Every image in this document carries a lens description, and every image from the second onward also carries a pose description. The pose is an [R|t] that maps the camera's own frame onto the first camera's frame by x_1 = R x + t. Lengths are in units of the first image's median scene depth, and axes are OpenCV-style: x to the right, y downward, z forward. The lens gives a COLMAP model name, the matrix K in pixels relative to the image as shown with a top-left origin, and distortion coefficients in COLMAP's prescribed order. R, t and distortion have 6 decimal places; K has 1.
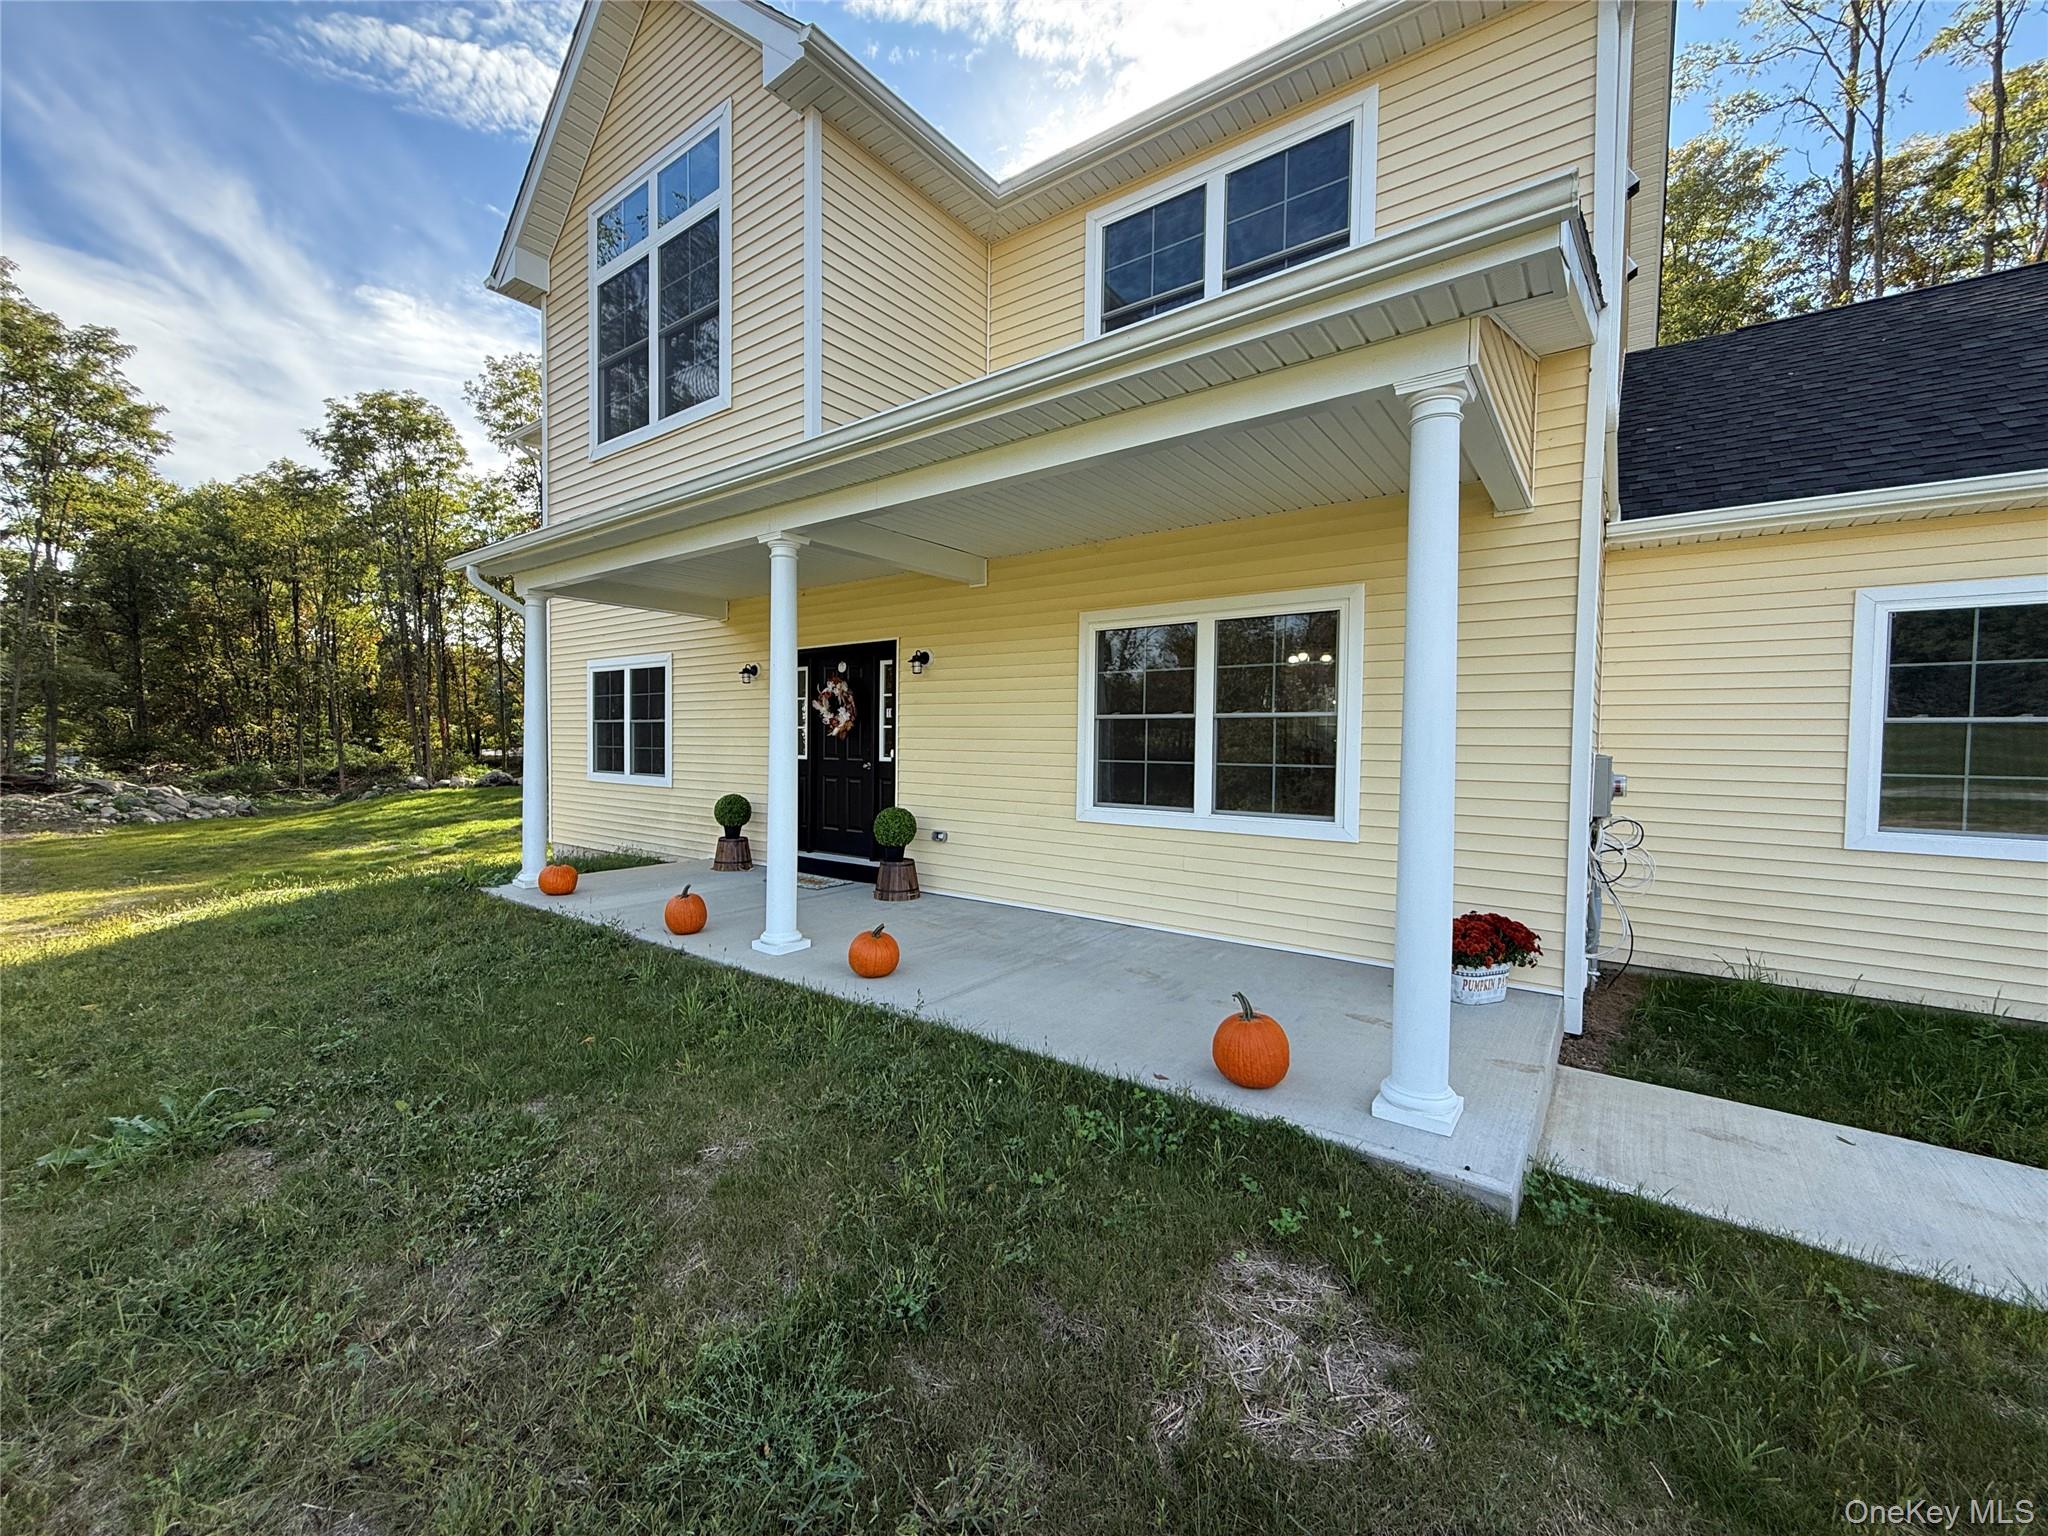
lens RADIAL K [[824.5, 0, 1024.0], [0, 824.5, 768.0], [0, 0, 1]] dist [0.001028, -0.000037]
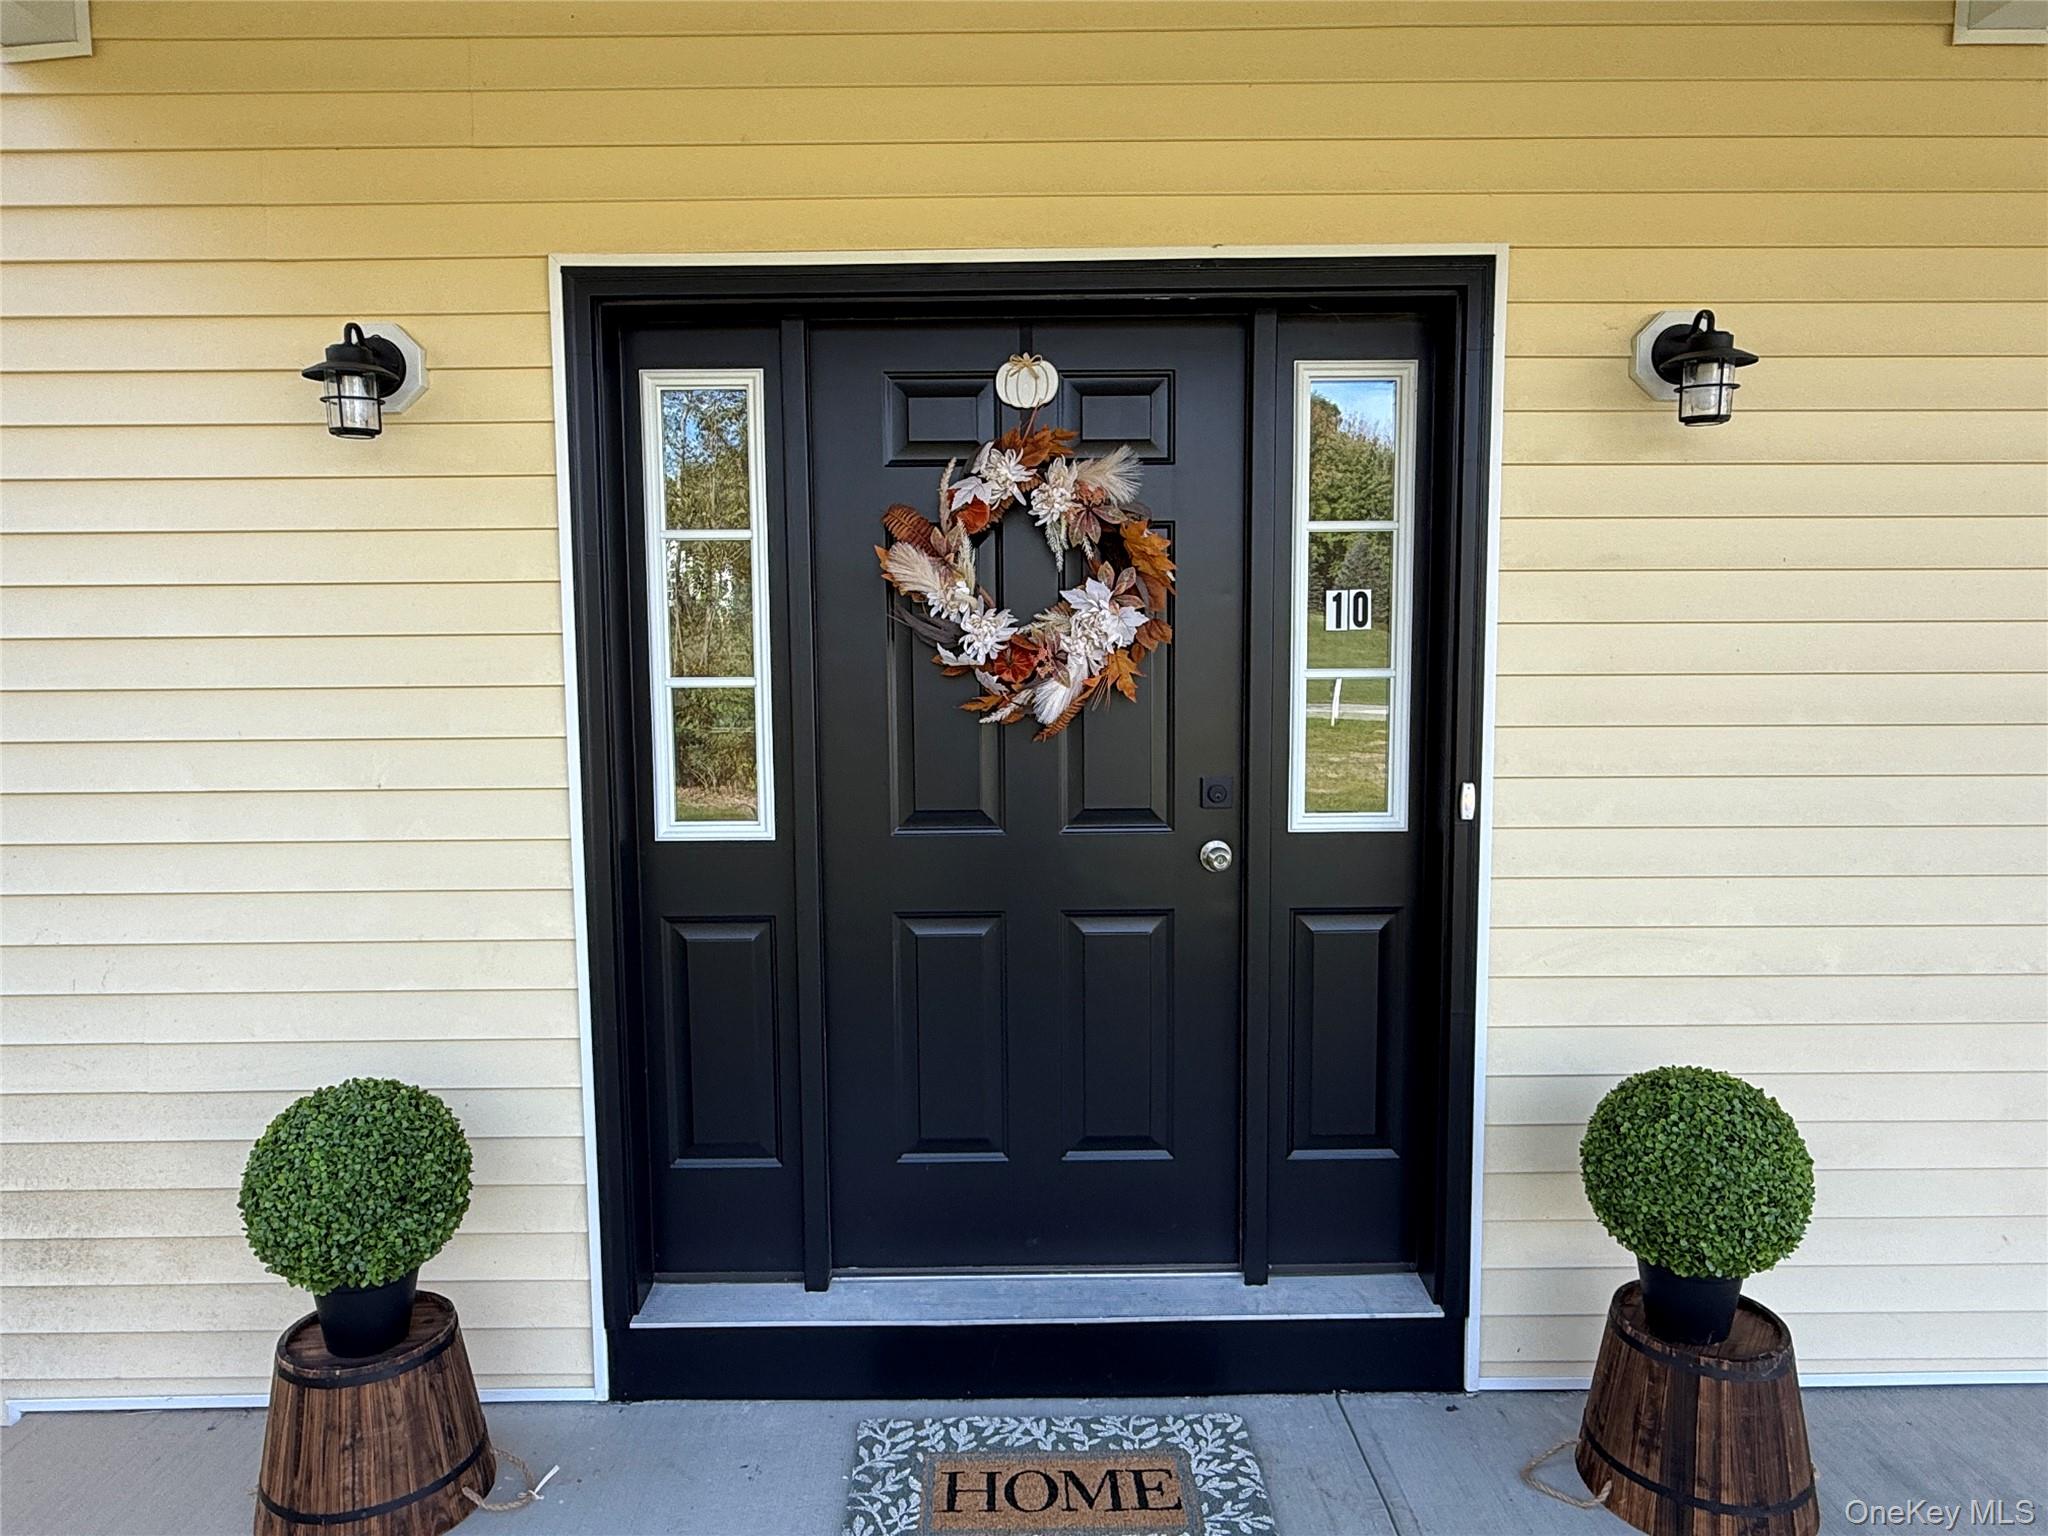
lens RADIAL K [[1247.0, 0, 1024.0], [0, 1247.0, 768.0], [0, 0, 1]] dist [0.002456, 0.000423]
pose [[0.798324, -0.076881, 0.597301, -0.428901], [0.036423, 0.996166, 0.079540, -0.054743], [-0.601126, -0.041743, 0.798063, 0.786059]]
